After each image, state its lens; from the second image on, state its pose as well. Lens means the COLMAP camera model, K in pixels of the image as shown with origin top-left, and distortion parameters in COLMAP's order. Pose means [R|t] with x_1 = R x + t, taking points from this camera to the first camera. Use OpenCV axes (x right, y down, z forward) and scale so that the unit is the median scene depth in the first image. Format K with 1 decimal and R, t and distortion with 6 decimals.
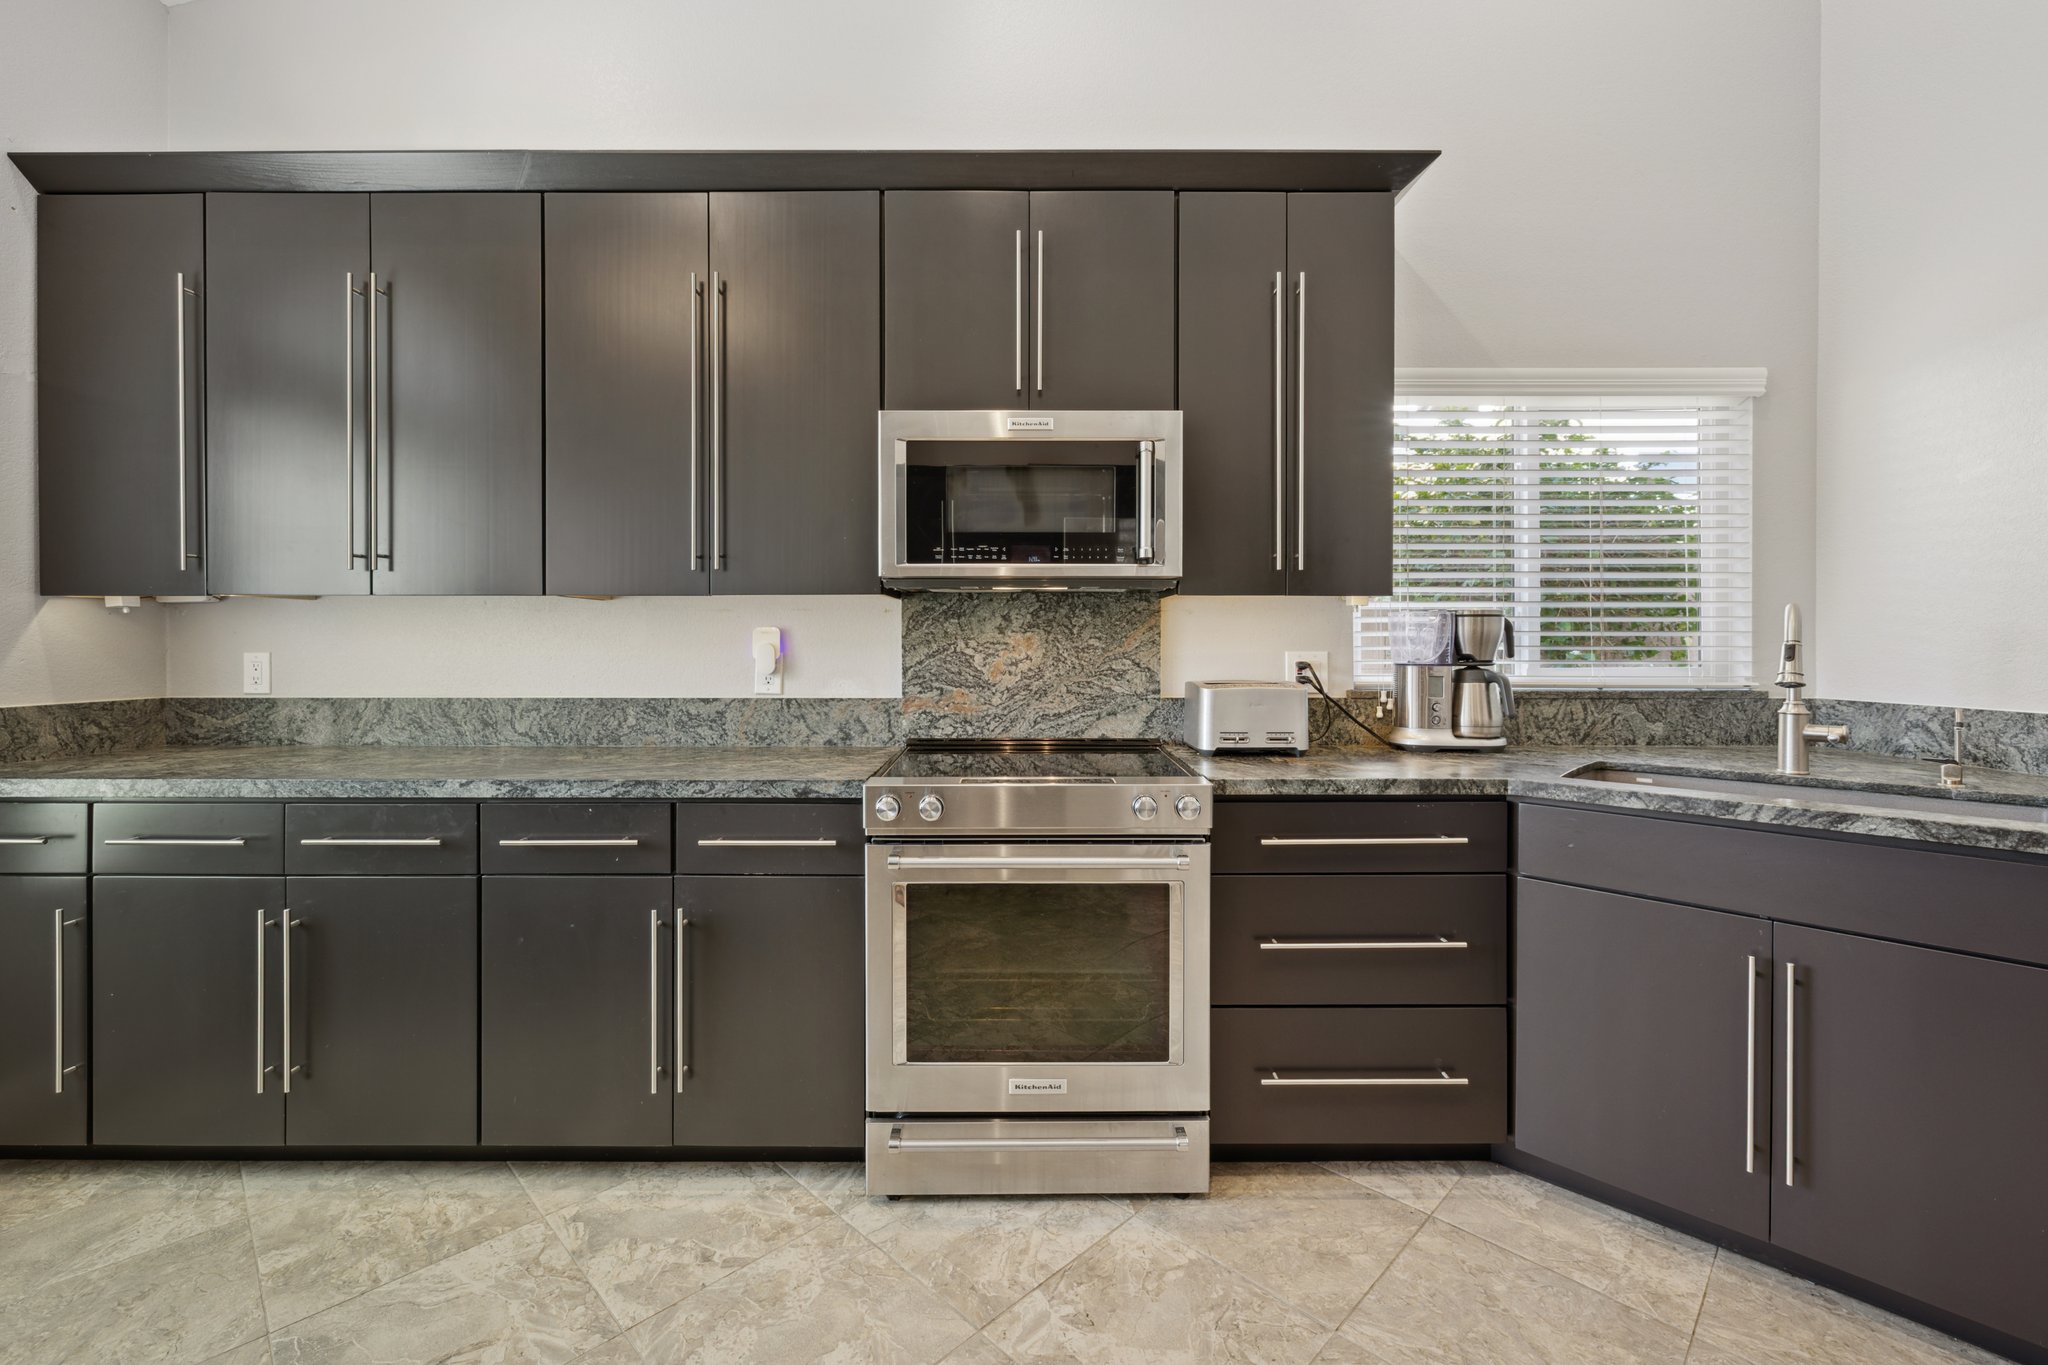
lens RADIAL K [[879.4, 0, 952.6], [0, 879.4, 650.8], [0, 0, 1]] dist [0.001349, -0.000395]
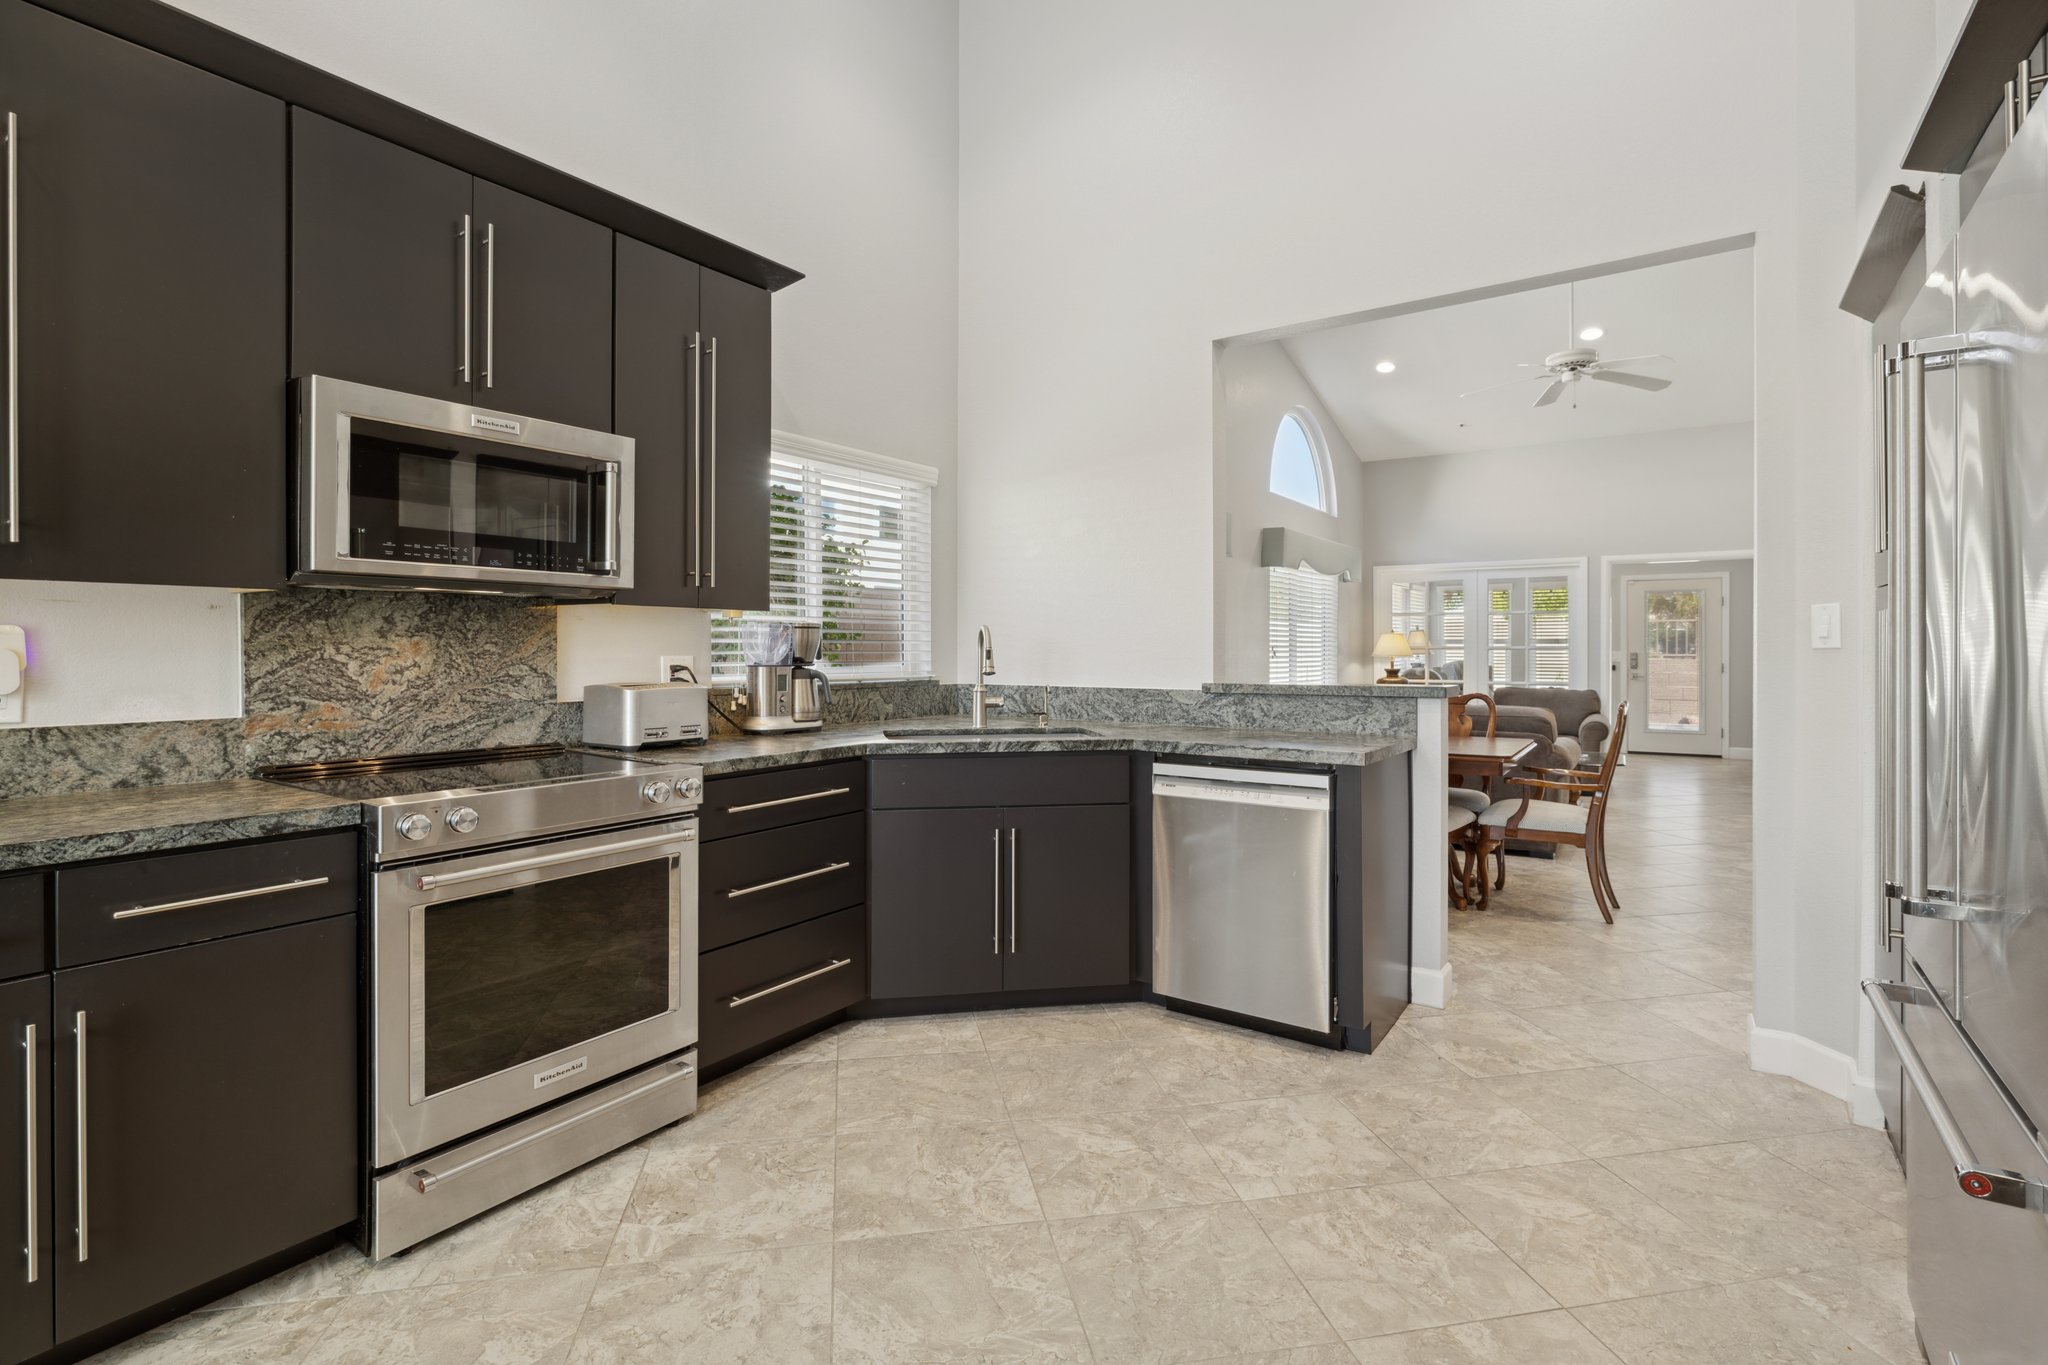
lens RADIAL K [[975.7, 0, 1019.3], [0, 975.7, 666.6], [0, 0, 1]] dist [-0.009015, 0.002410]
pose [[0.565415, -0.014974, 0.824671, -0.506085], [0.006048, 0.999884, 0.014009, -0.000532], [-0.824785, -0.002933, 0.565439, -0.096234]]
